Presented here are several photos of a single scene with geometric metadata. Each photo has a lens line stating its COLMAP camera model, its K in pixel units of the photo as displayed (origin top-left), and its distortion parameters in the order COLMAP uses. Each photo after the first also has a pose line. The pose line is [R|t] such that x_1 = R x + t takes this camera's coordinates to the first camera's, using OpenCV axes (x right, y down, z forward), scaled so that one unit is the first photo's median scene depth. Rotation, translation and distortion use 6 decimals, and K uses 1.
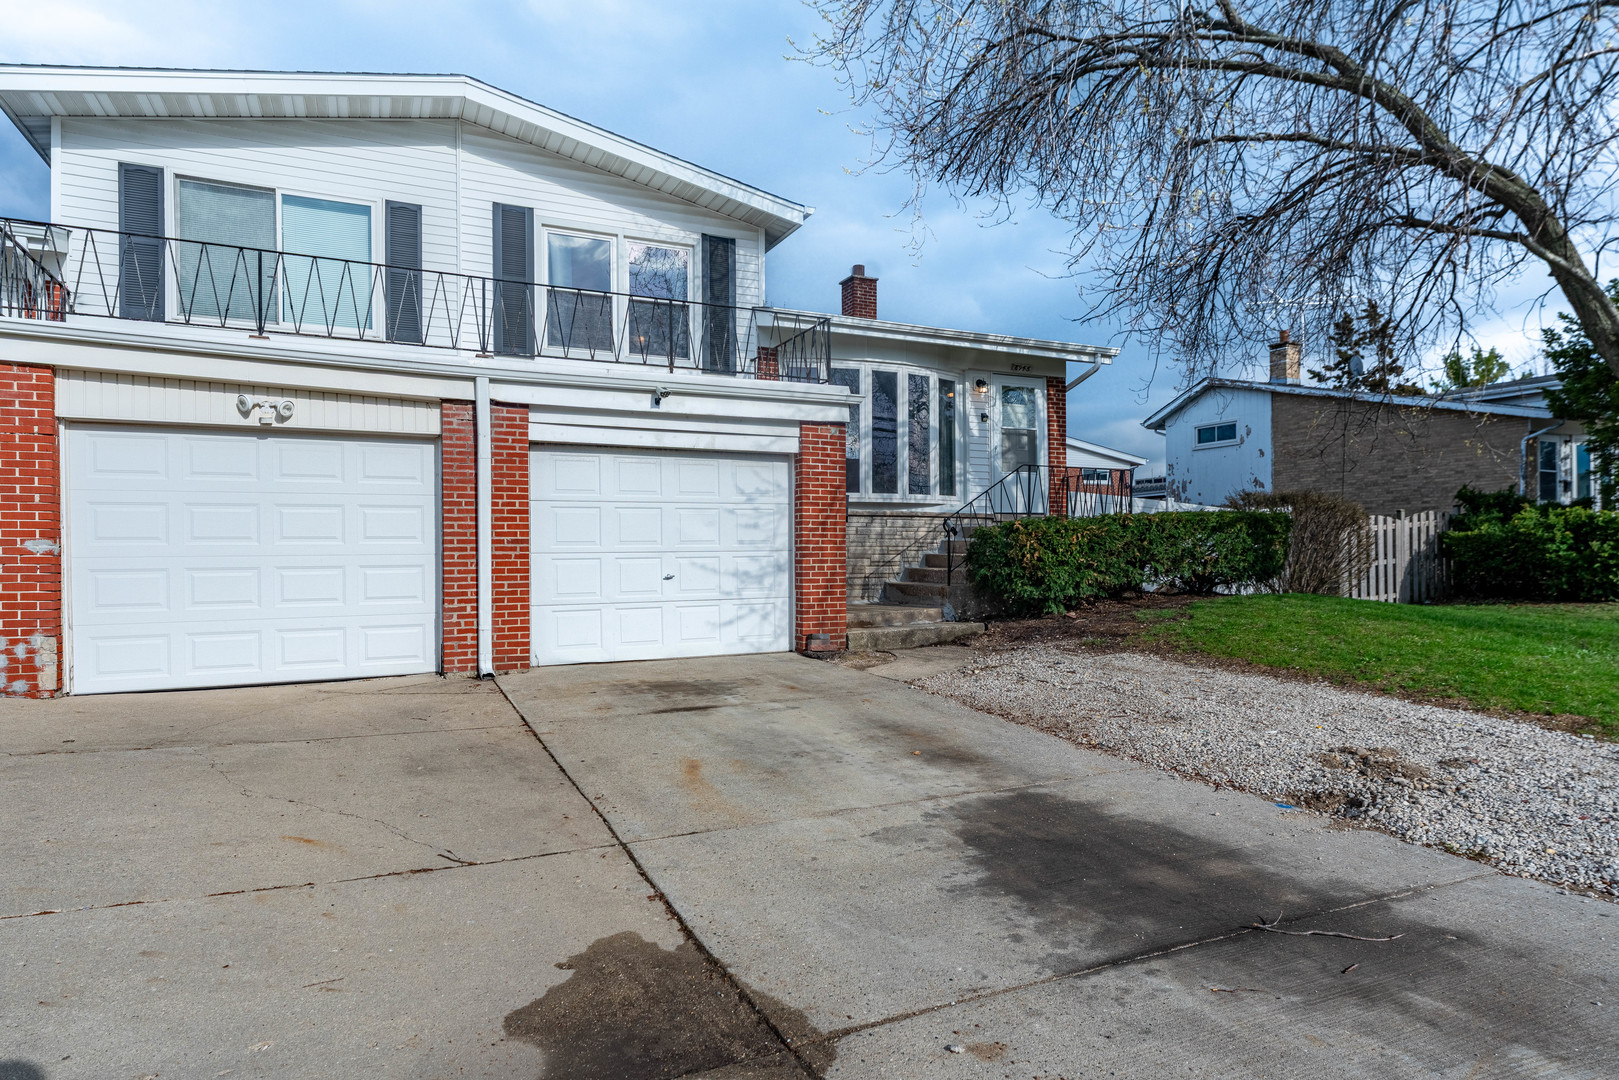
lens RADIAL K [[939.8, 0, 809.5], [0, 939.8, 540.0], [0, 0, 1]] dist [-0.000436, 0.001468]
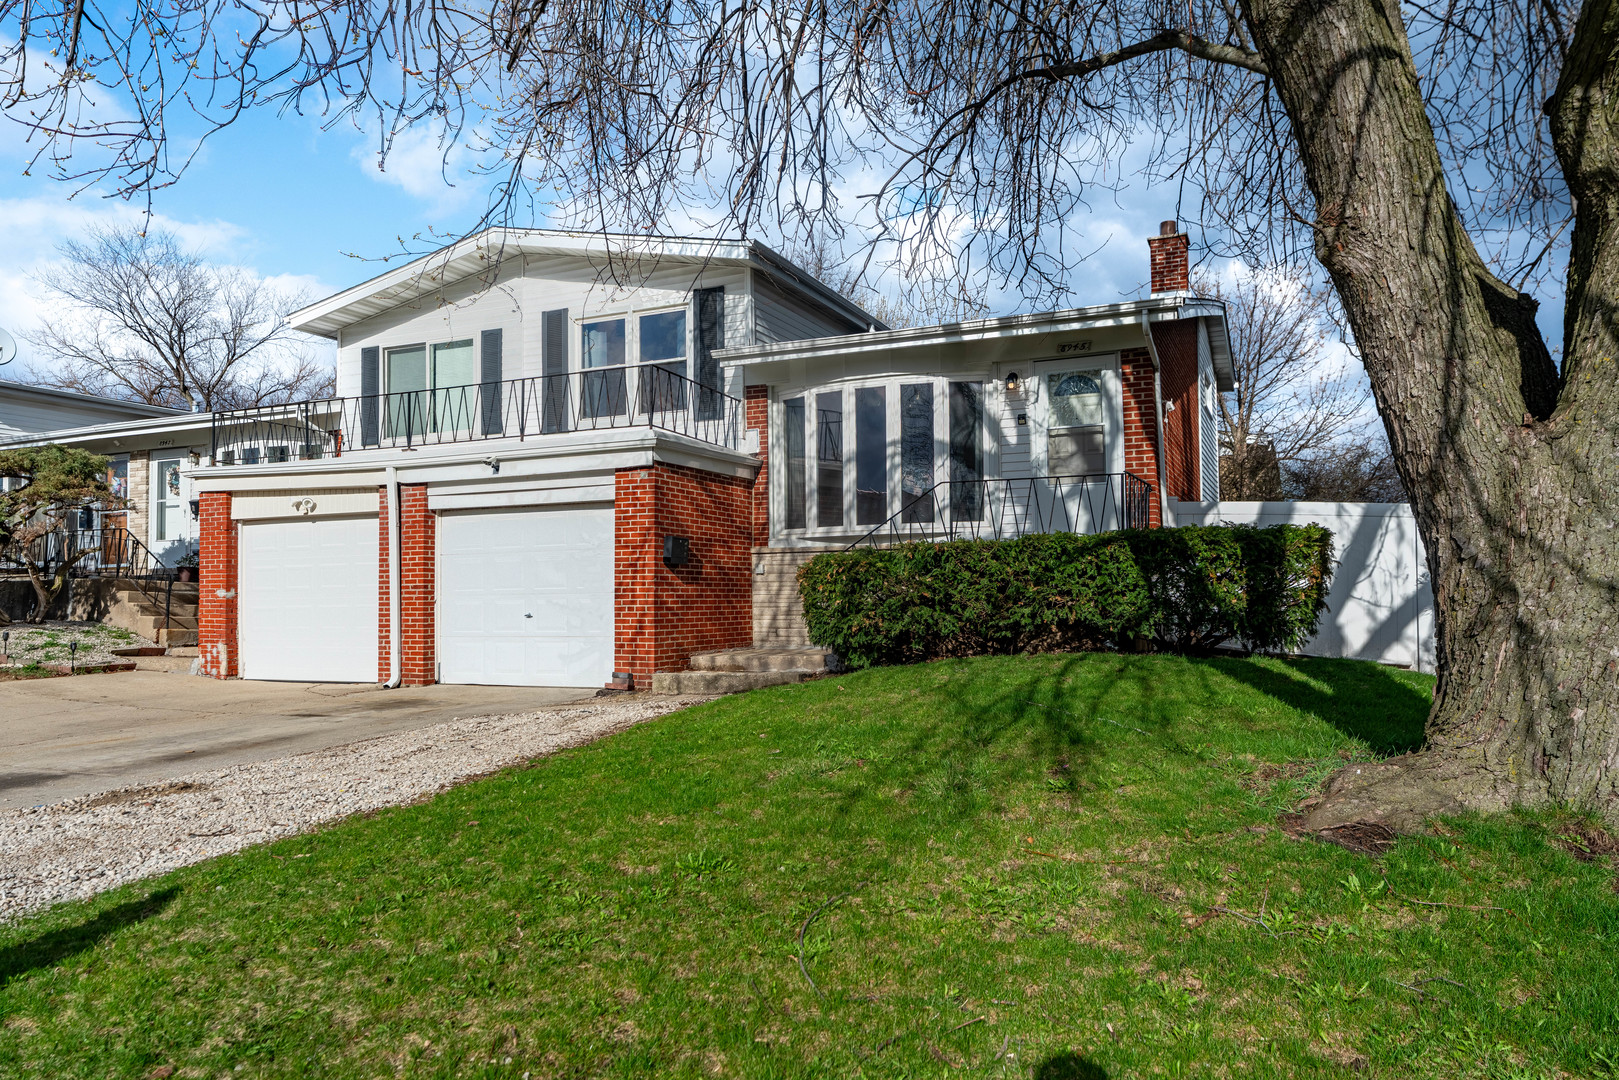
lens RADIAL K [[1049.7, 0, 809.5], [0, 1049.7, 540.0], [0, 0, 1]] dist [0.002939, -0.000191]
pose [[0.647403, -0.041102, -0.761038, 0.973085], [0.019357, 0.999109, -0.037493, 0.001255], [0.761902, 0.009542, 0.647622, 0.384815]]
